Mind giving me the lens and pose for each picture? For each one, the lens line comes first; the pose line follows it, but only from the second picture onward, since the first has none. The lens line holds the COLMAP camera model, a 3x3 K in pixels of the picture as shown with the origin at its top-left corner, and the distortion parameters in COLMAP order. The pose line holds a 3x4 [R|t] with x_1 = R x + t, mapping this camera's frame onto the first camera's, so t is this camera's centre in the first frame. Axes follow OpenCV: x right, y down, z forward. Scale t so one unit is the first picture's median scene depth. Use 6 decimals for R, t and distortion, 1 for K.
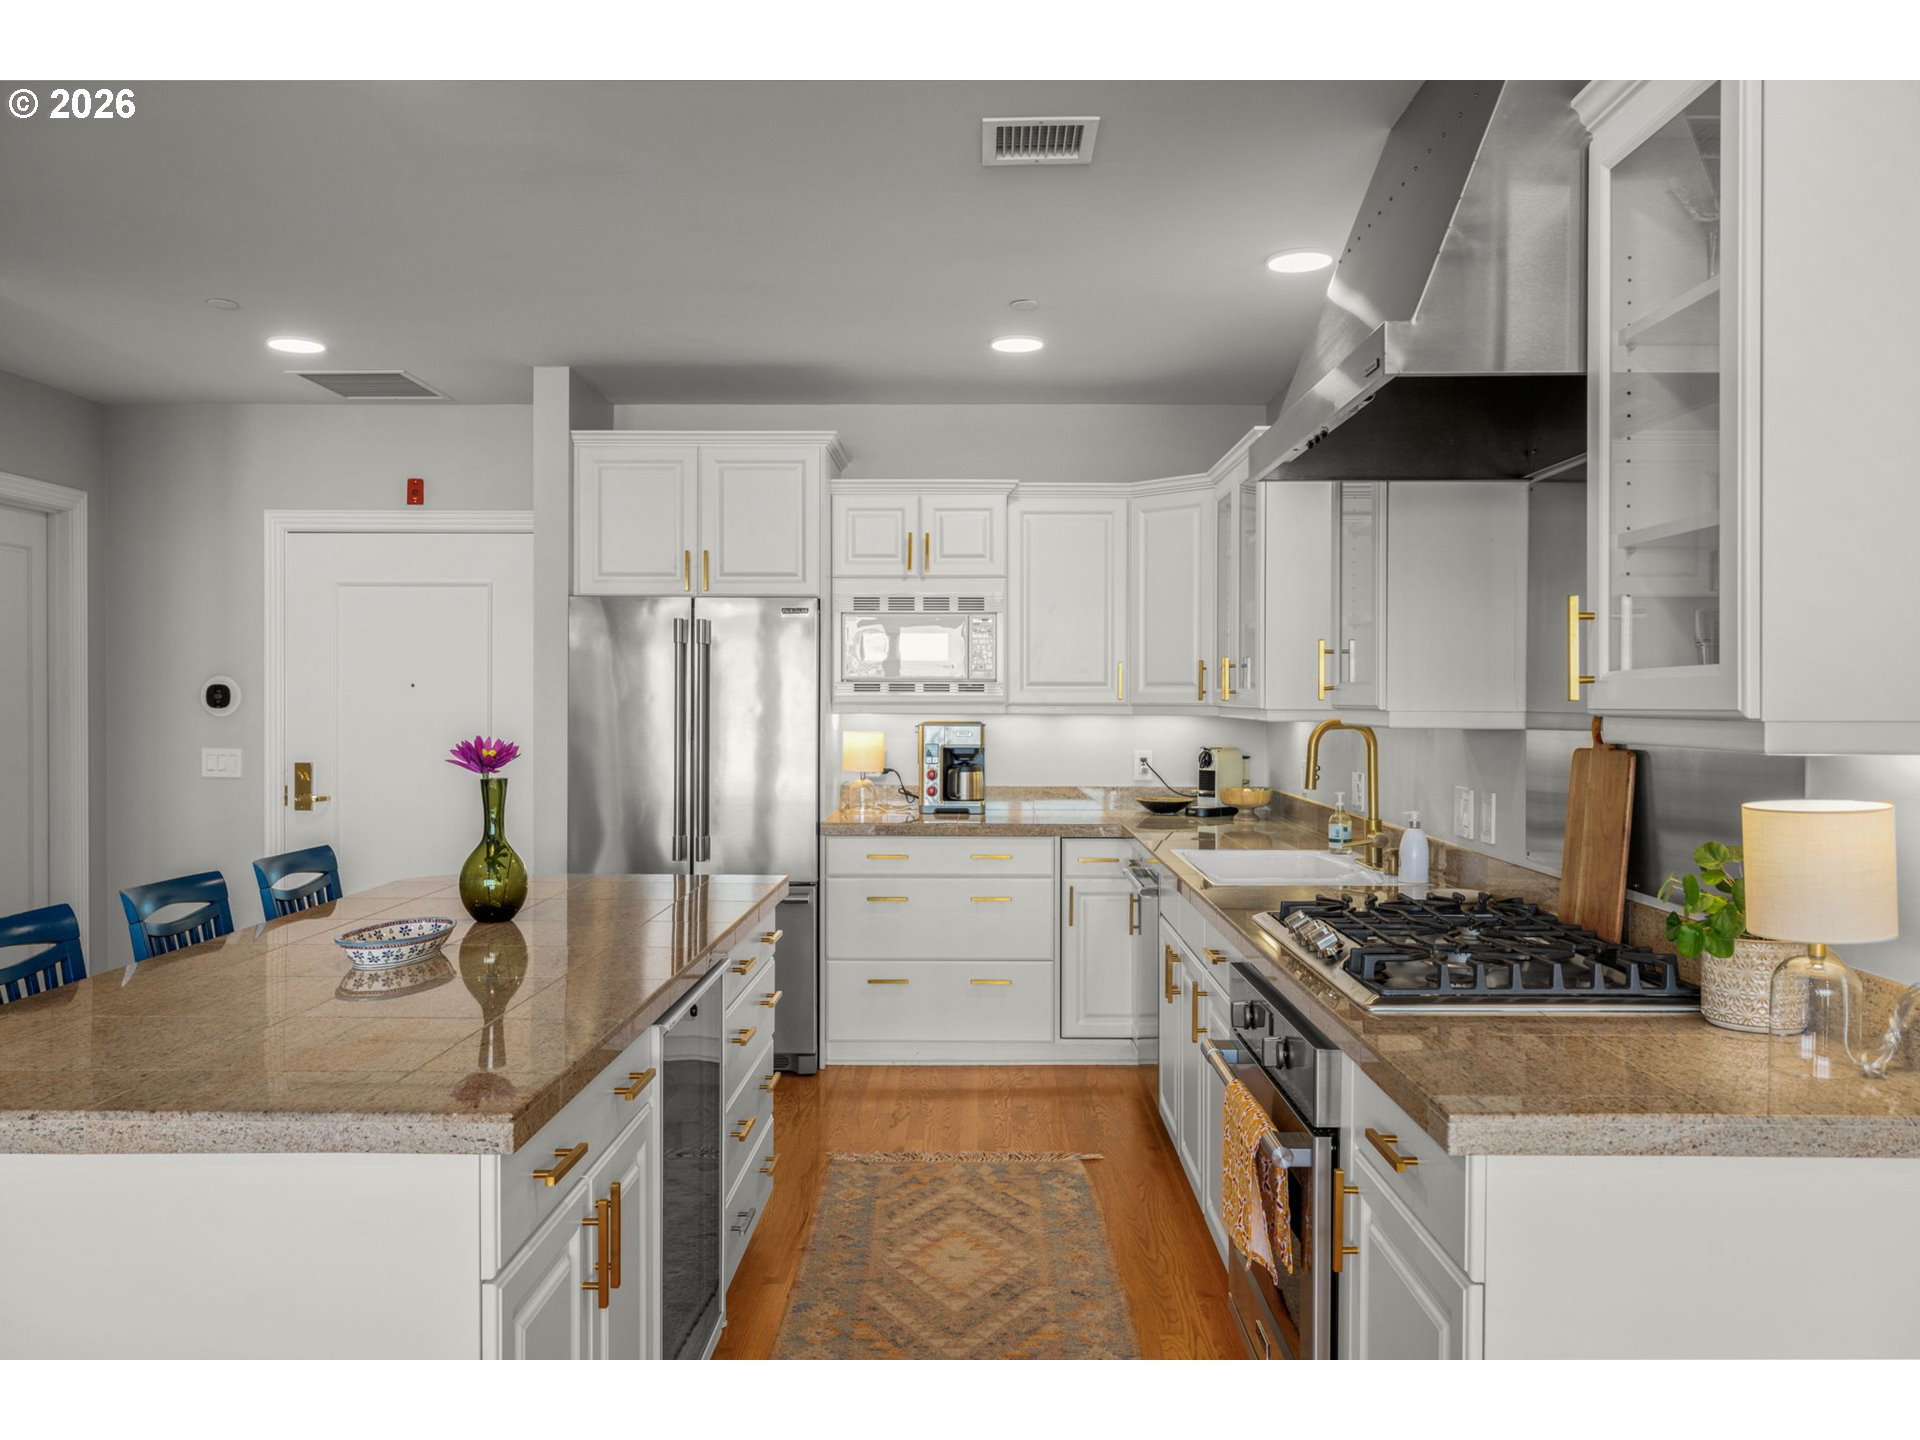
lens RADIAL K [[1427.7, 0, 952.3], [0, 1427.7, 707.8], [0, 0, 1]] dist [-0.004901, 0.001921]
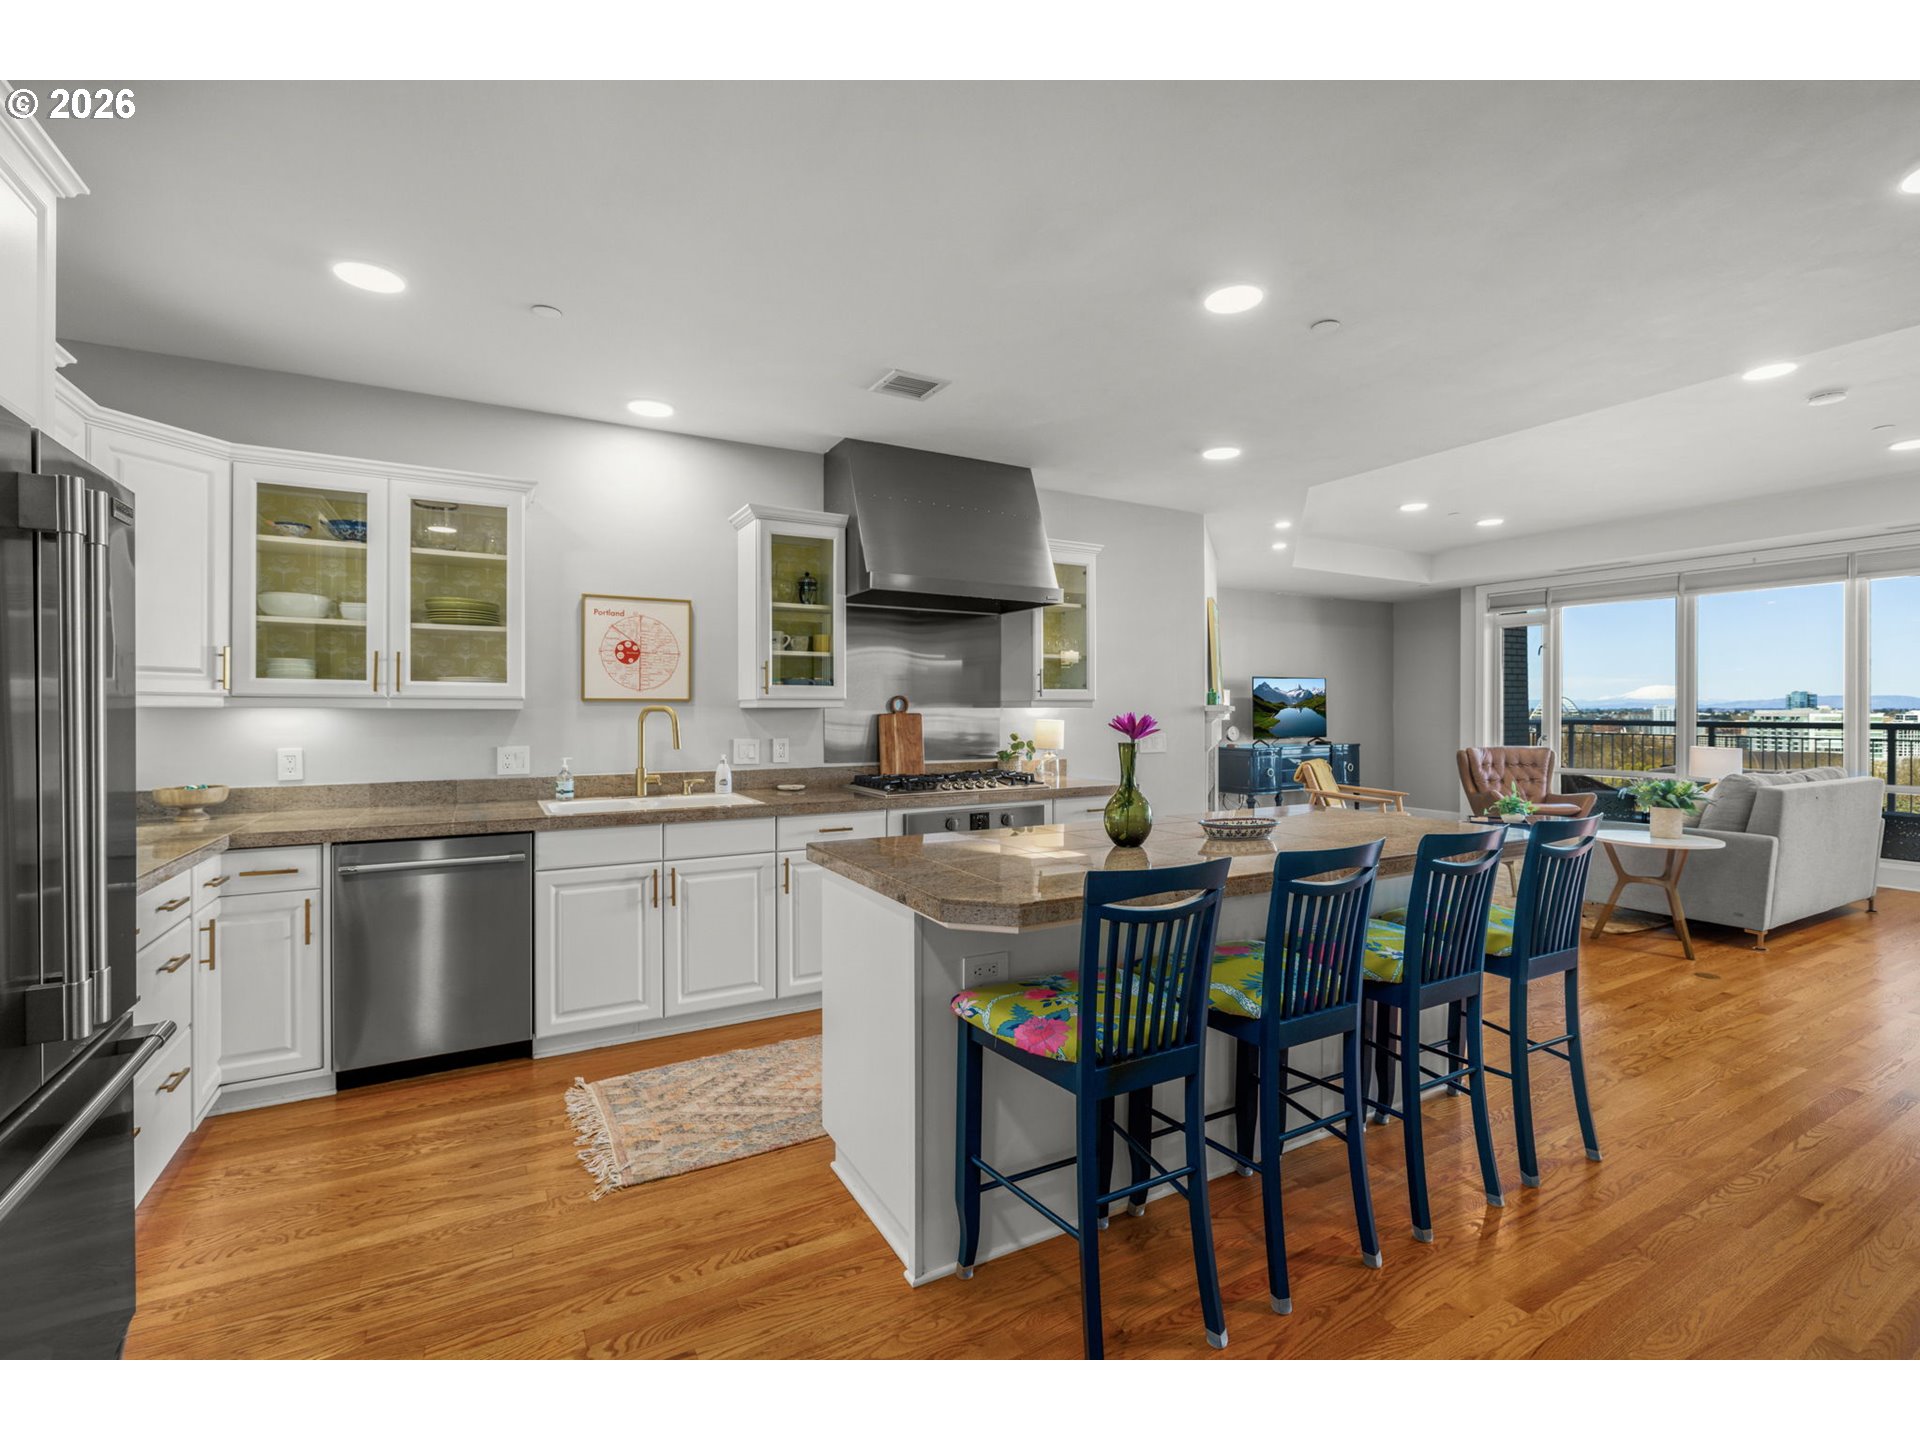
lens RADIAL K [[833.0, 0, 950.2], [0, 833.0, 716.8], [0, 0, 1]] dist [-0.010098, 0.000548]
pose [[-0.488897, -0.011022, 0.872272, -0.633275], [0.003005, 0.999893, 0.014320, 0.007120], [-0.872336, 0.009622, -0.488812, 1.049351]]
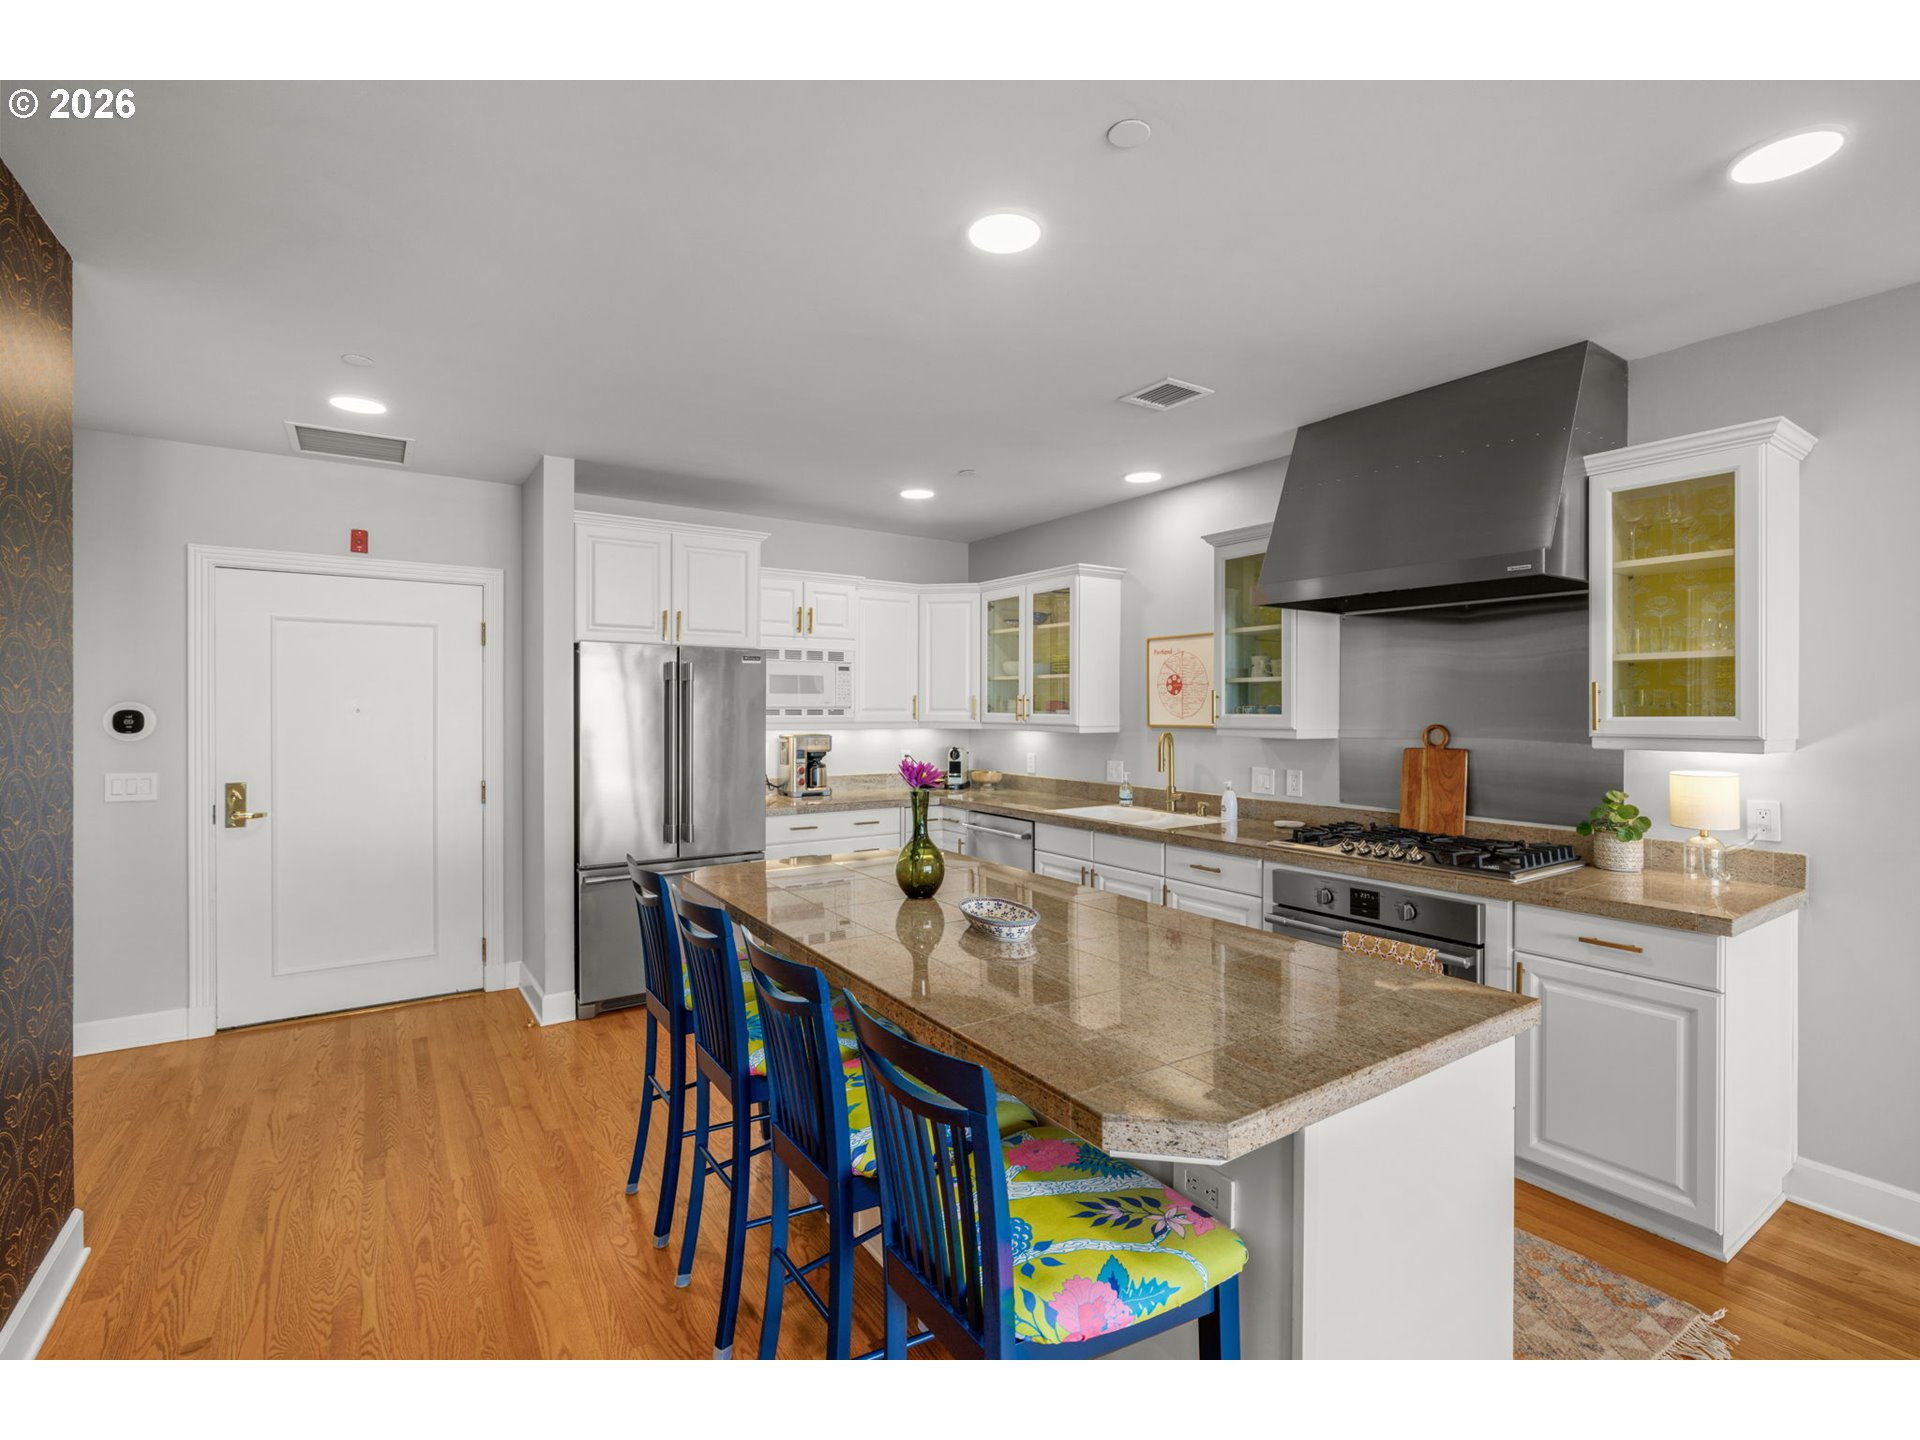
lens RADIAL K [[887.4, 0, 956.1], [0, 887.4, 696.3], [0, 0, 1]] dist [-0.002676, 0.000101]
pose [[0.825261, 0.006535, 0.564713, -0.523434], [0.004397, 0.999828, -0.017995, -0.016636], [-0.564734, 0.017334, 0.825091, 0.196924]]
